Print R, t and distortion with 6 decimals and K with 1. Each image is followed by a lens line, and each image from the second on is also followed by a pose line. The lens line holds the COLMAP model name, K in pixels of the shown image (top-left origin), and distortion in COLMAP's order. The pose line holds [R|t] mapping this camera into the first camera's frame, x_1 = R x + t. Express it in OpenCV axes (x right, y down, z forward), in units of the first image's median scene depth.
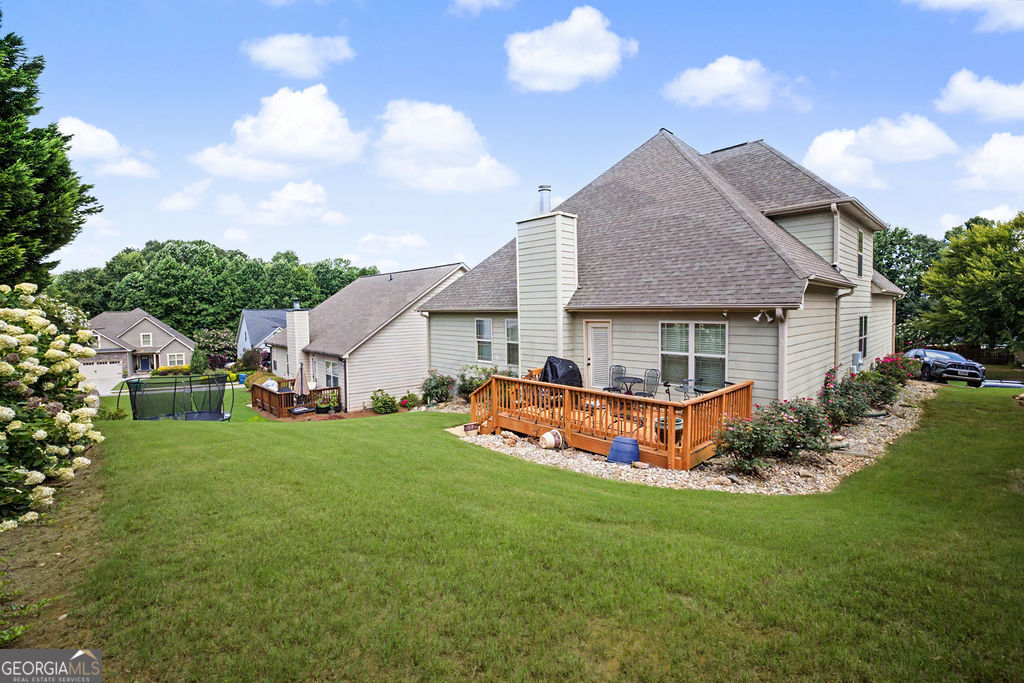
lens RADIAL K [[448.5, 0, 511.7], [0, 448.5, 325.8], [0, 0, 1]] dist [-0.054392, 0.018143]
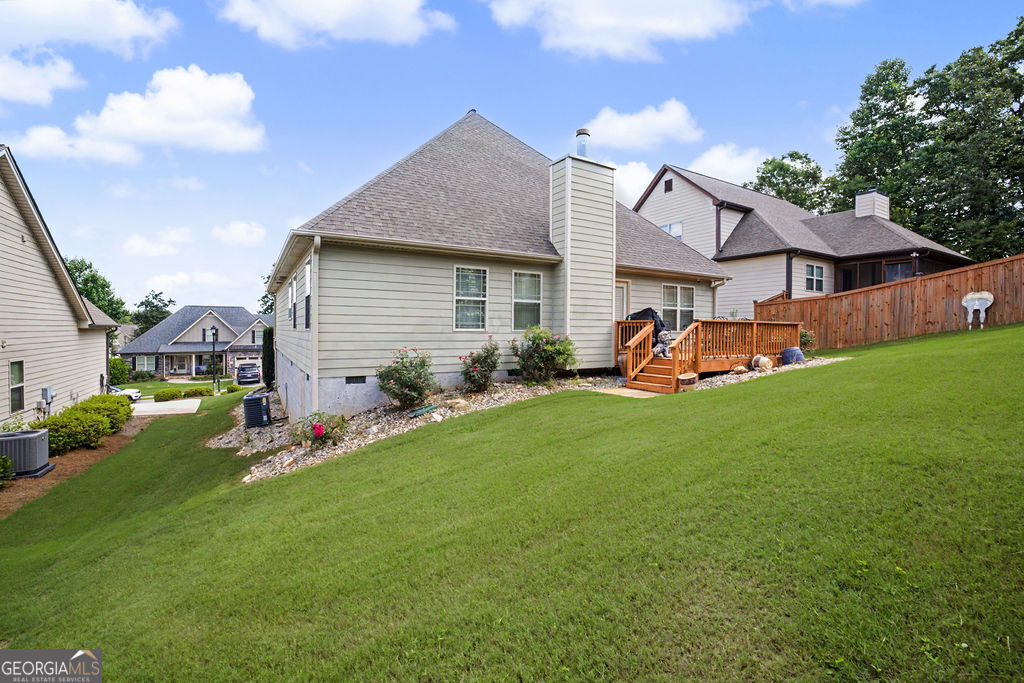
lens RADIAL K [[448.5, 0, 511.7], [0, 448.5, 325.8], [0, 0, 1]] dist [-0.054392, 0.018143]
pose [[0.210899, 0.020398, 0.977295, -1.042426], [0.028238, 0.999238, -0.026949, 0.137264], [-0.977100, 0.033281, 0.210162, 1.175634]]
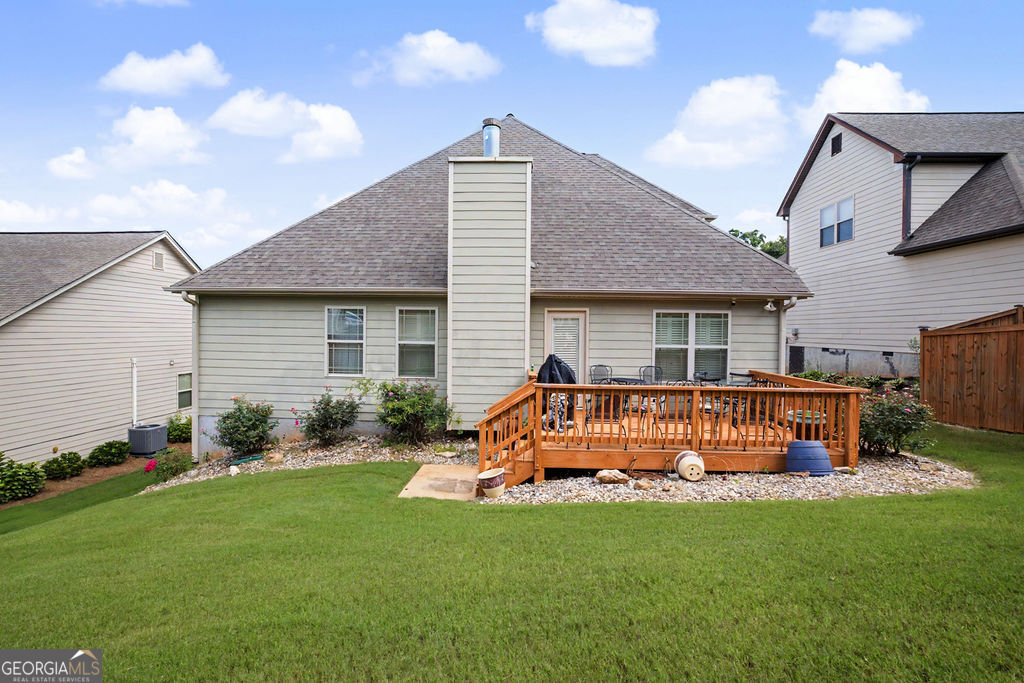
lens RADIAL K [[448.5, 0, 511.7], [0, 448.5, 325.8], [0, 0, 1]] dist [-0.054392, 0.018143]
pose [[0.720424, 0.027831, 0.692976, -0.476536], [0.004743, 0.998973, -0.045051, 0.058370], [-0.693518, 0.035743, 0.719552, 0.575155]]
